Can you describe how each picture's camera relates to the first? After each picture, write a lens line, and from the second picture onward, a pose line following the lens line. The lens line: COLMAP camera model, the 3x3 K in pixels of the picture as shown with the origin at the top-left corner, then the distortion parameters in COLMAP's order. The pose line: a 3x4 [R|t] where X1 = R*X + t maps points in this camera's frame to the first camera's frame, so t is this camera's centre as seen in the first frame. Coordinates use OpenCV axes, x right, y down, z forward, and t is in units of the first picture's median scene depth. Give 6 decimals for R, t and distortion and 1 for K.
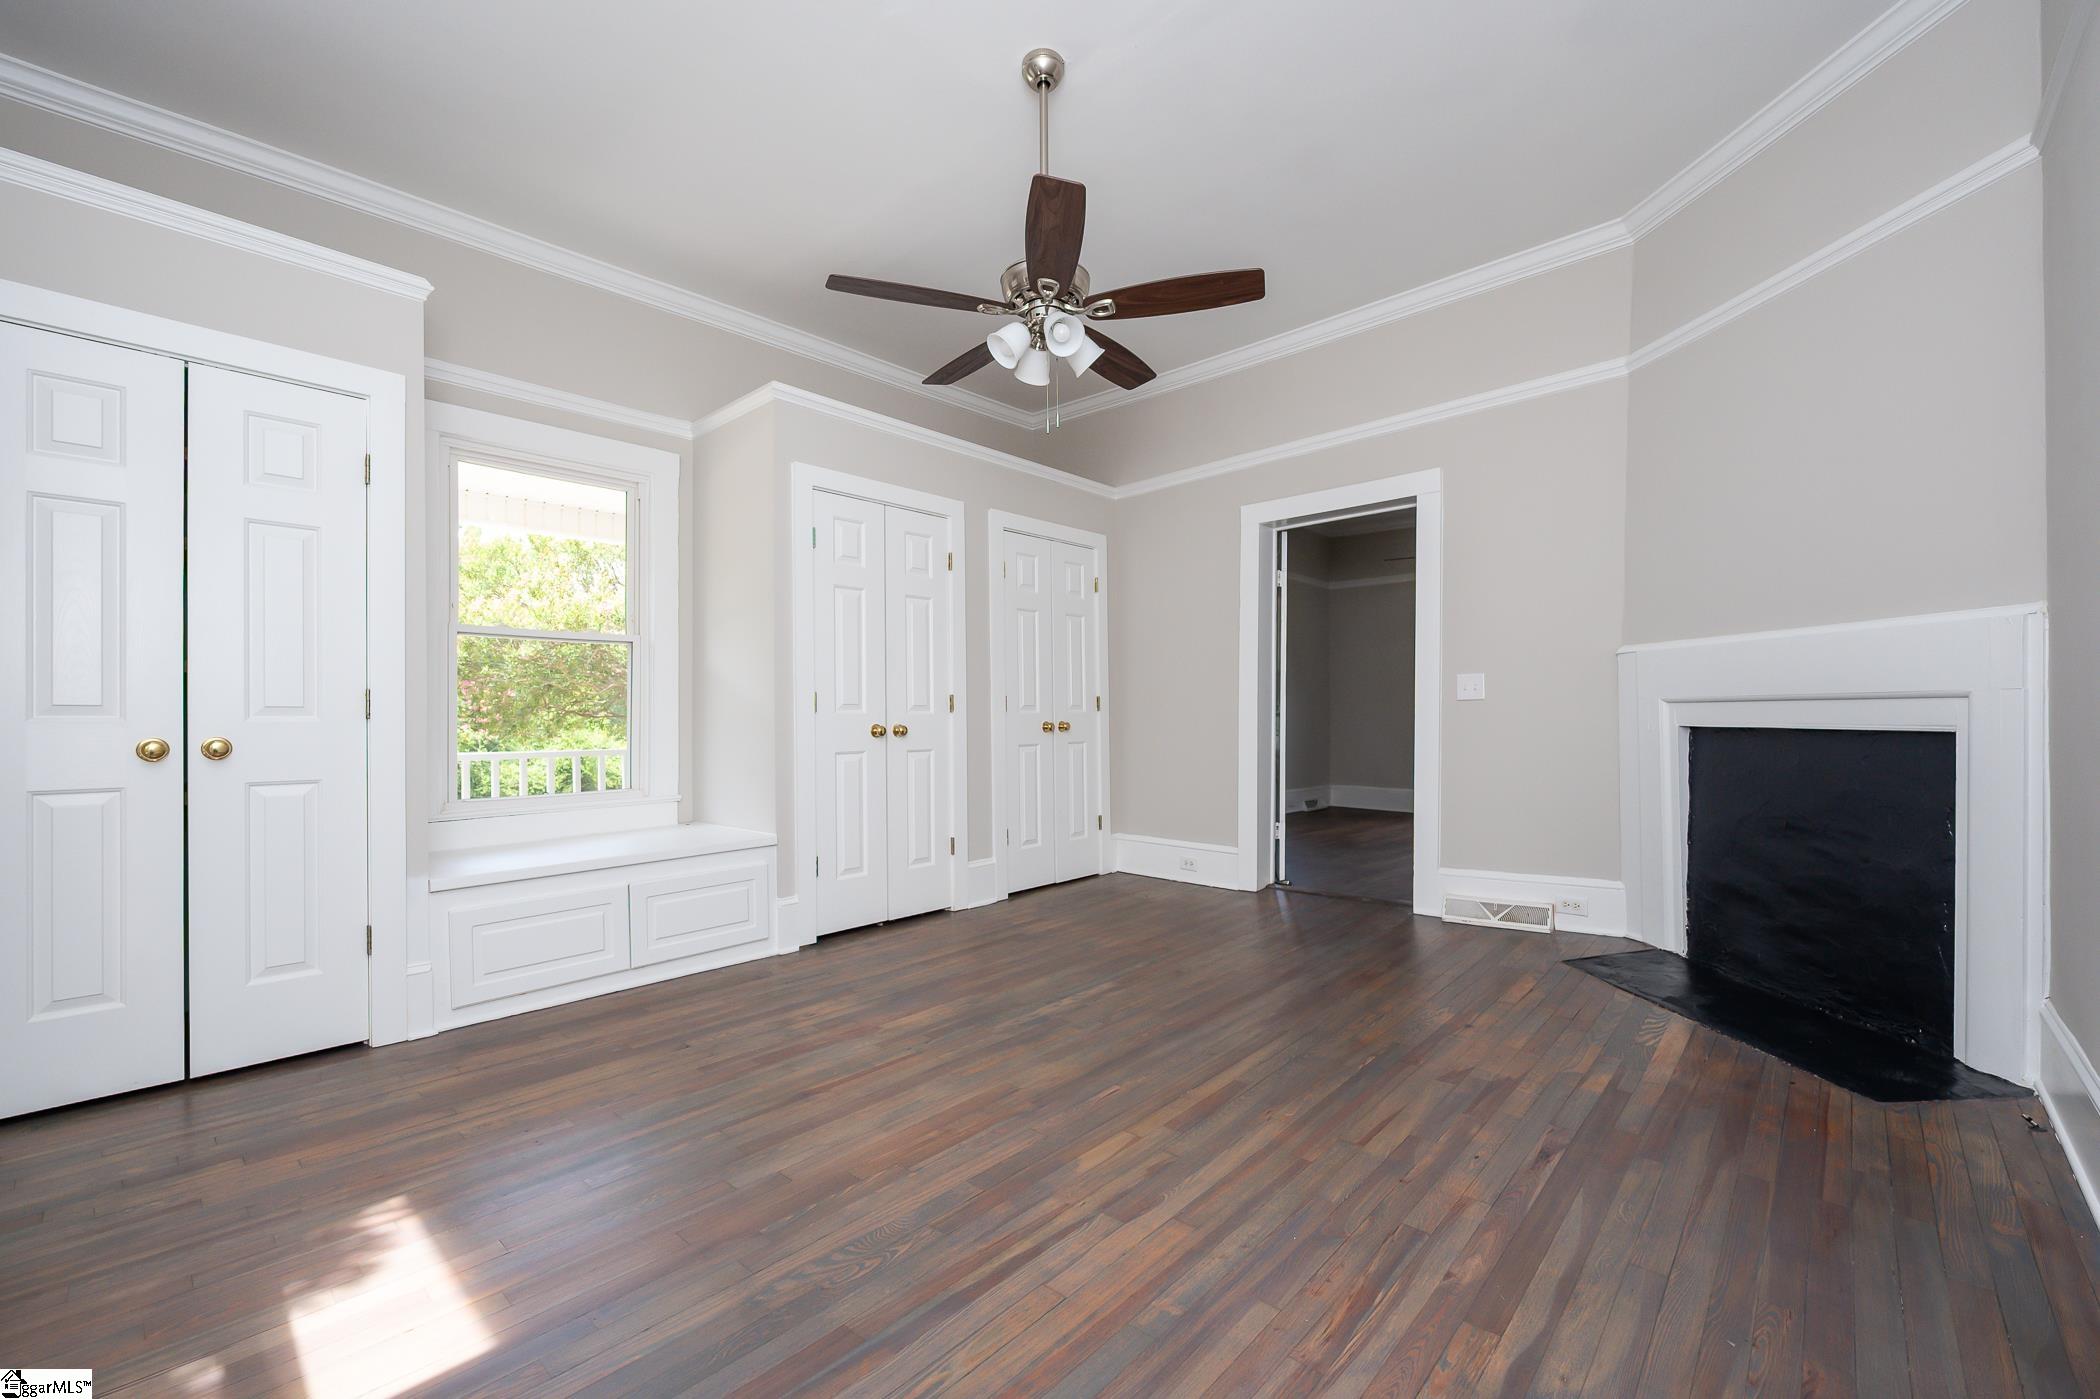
lens RADIAL K [[869.3, 0, 1058.2], [0, 869.3, 713.8], [0, 0, 1]] dist [-0.001366, -0.000067]
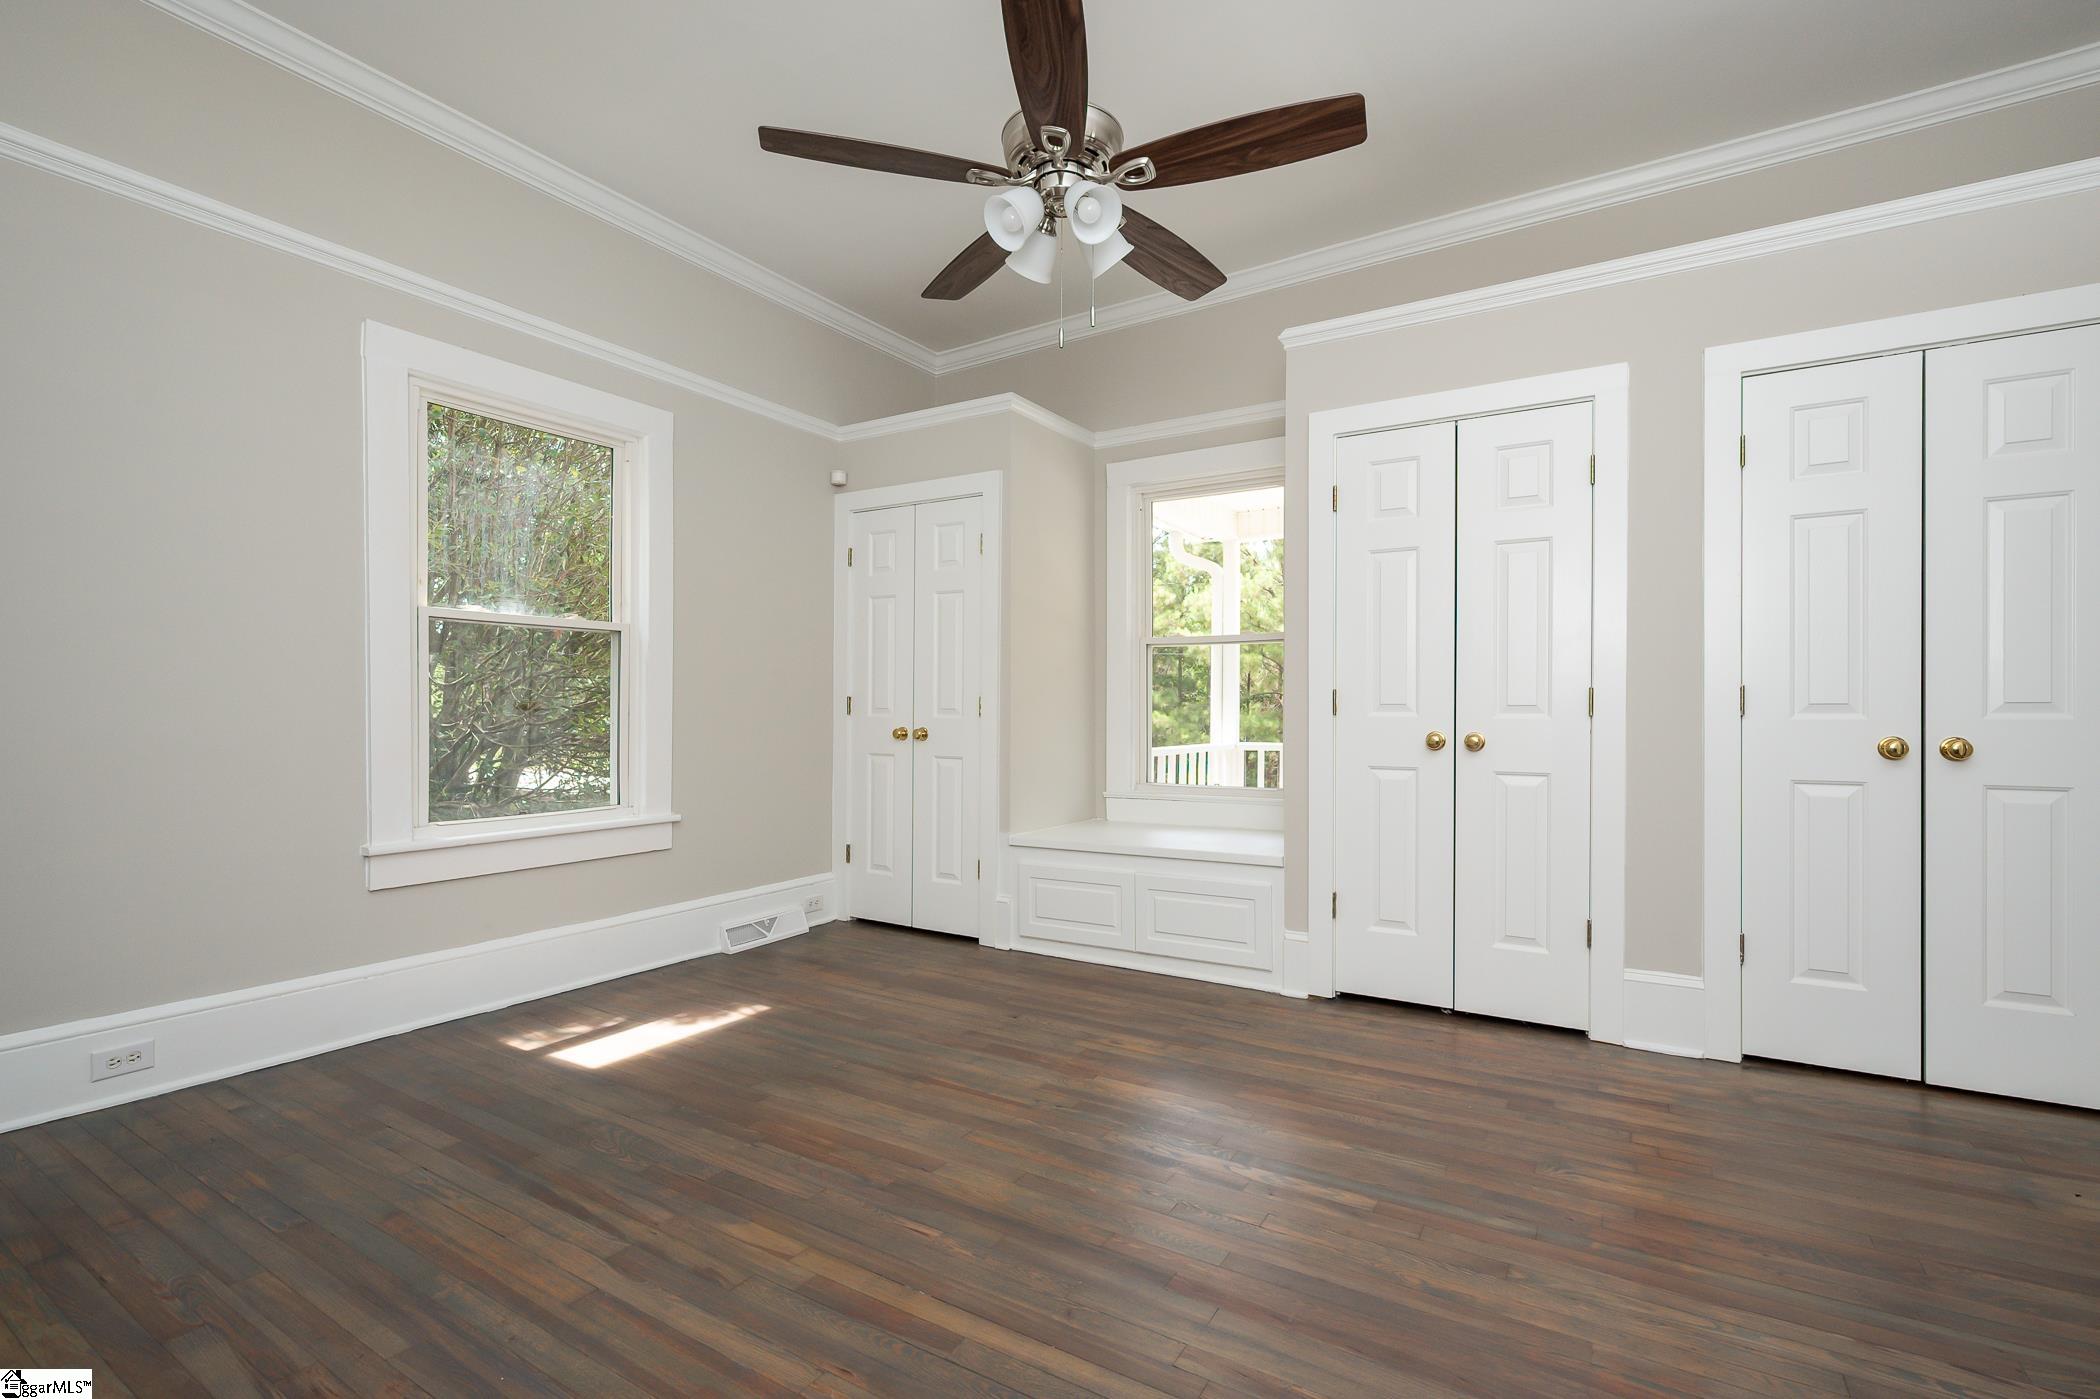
lens RADIAL K [[945.5, 0, 1057.0], [0, 945.5, 697.2], [0, 0, 1]] dist [-0.002126, 0.000043]
pose [[0.178424, -0.002378, -0.983951, 0.816458], [0.000838, 0.999997, -0.002264, -0.022366], [0.983953, -0.000420, 0.178426, 0.892779]]
